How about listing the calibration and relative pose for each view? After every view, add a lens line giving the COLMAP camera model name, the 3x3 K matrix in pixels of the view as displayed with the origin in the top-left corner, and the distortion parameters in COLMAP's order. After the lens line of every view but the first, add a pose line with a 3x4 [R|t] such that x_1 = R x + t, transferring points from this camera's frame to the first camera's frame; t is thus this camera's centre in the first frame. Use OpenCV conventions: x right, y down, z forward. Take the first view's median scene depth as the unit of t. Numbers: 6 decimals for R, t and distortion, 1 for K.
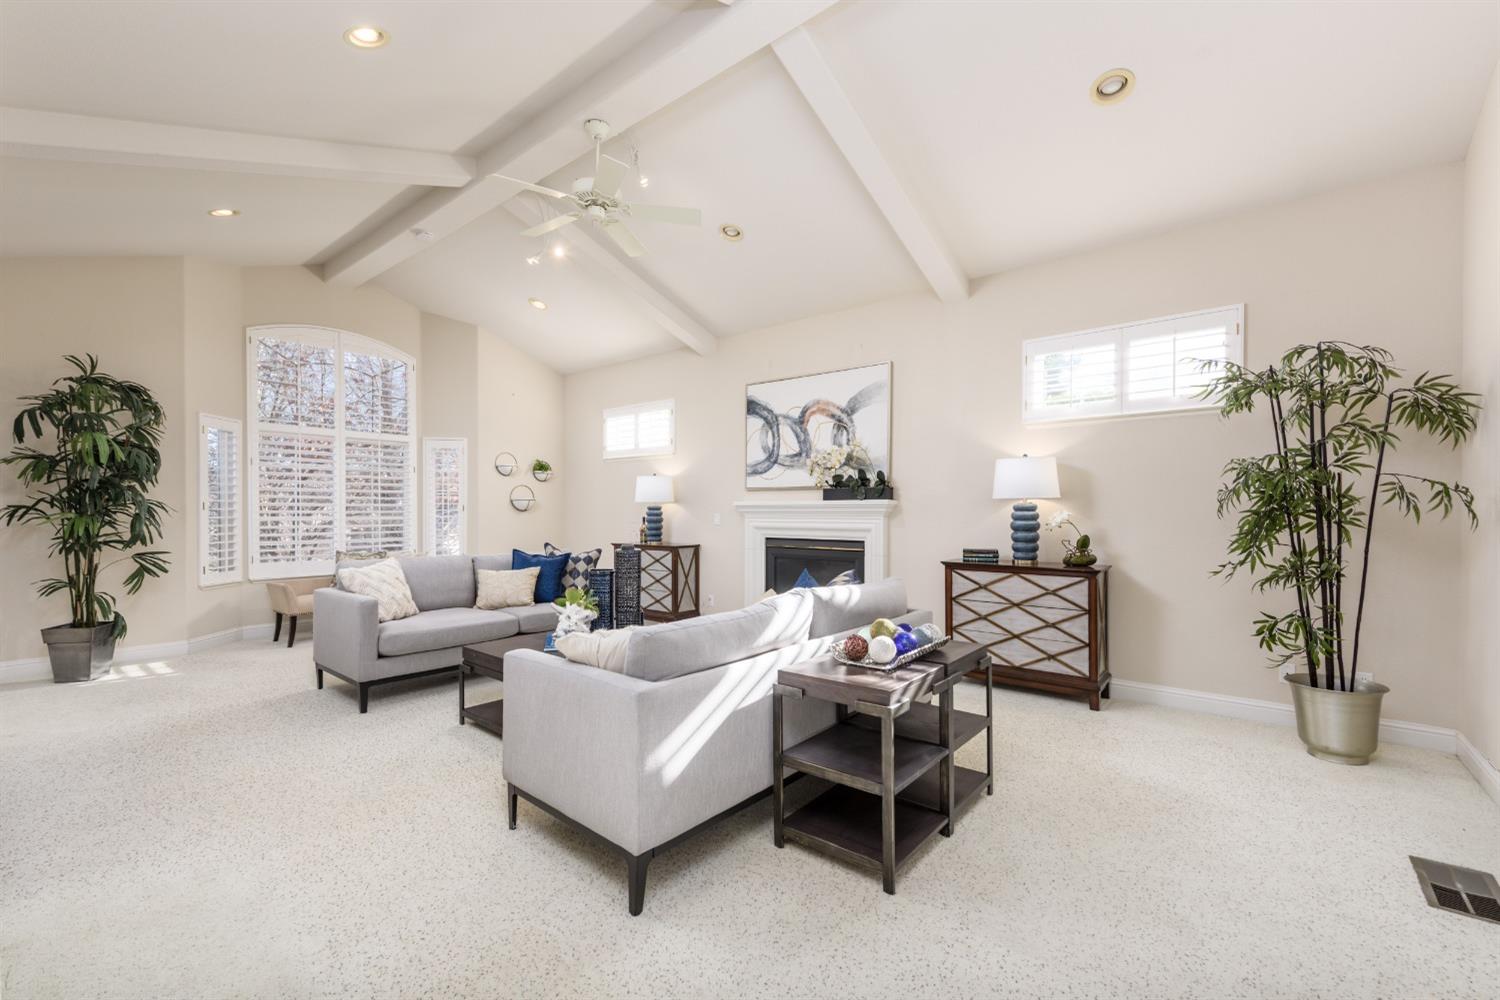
lens RADIAL K [[624.9, 0, 750.4], [0, 624.9, 515.7], [0, 0, 1]] dist [0.002150, 0.000066]
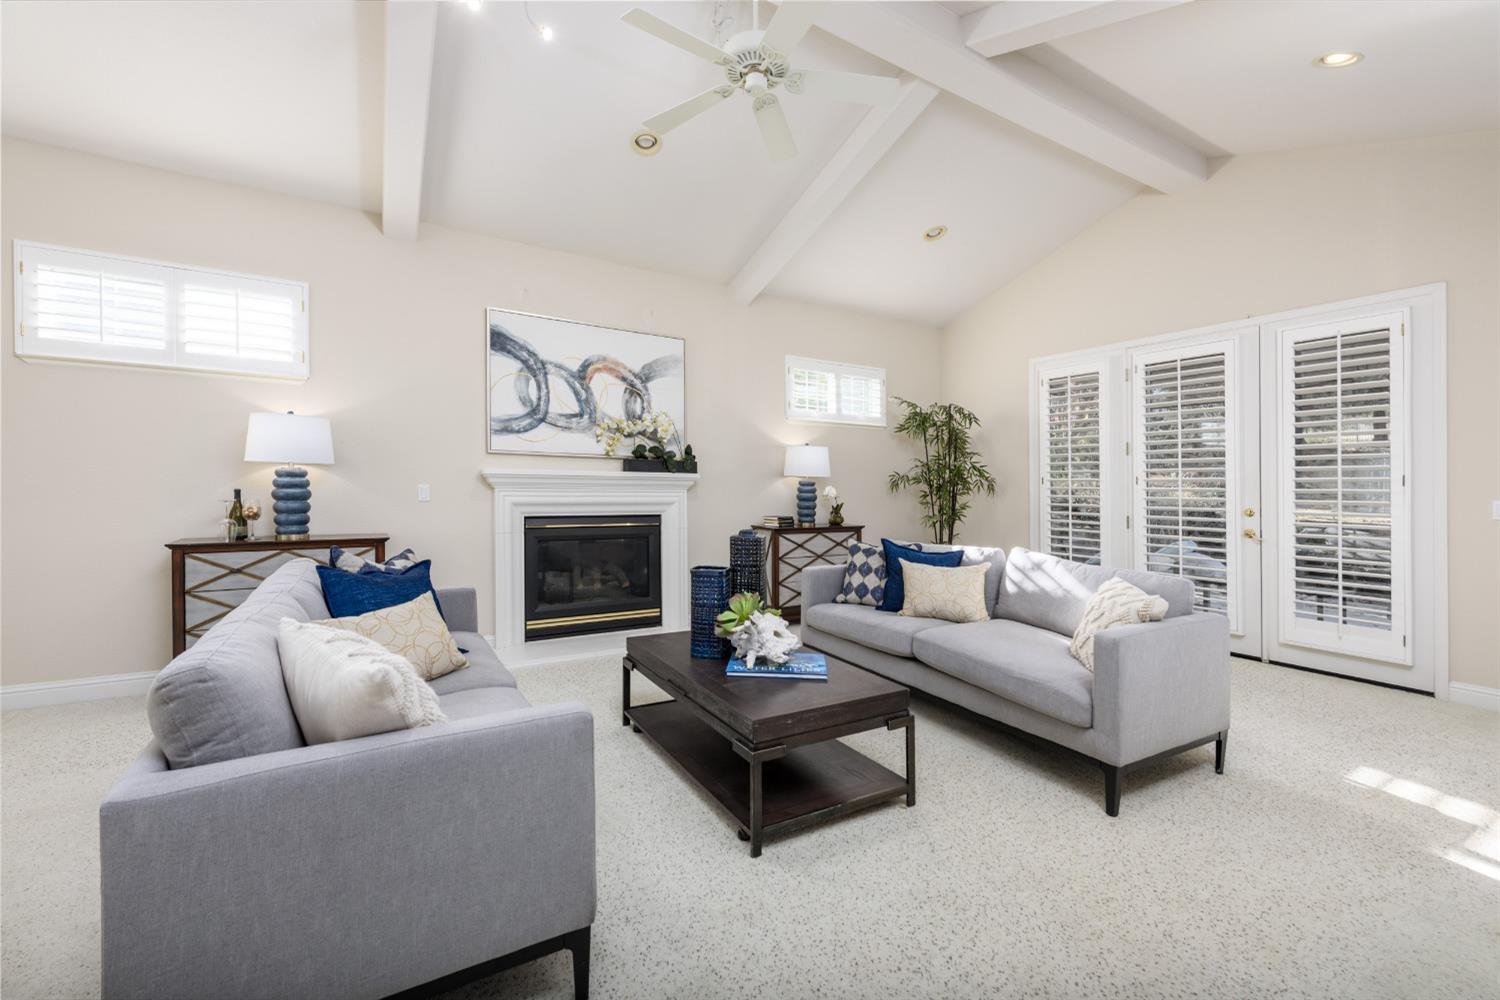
lens RADIAL K [[601.2, 0, 750.0], [0, 601.2, 500.0], [0, 0, 1]] dist [0.000401, -0.000173]
pose [[0.330134, -0.018381, 0.943755, -0.597495], [-0.008644, 0.999710, 0.022494, -0.004612], [-0.943895, -0.015584, 0.329879, 0.505278]]
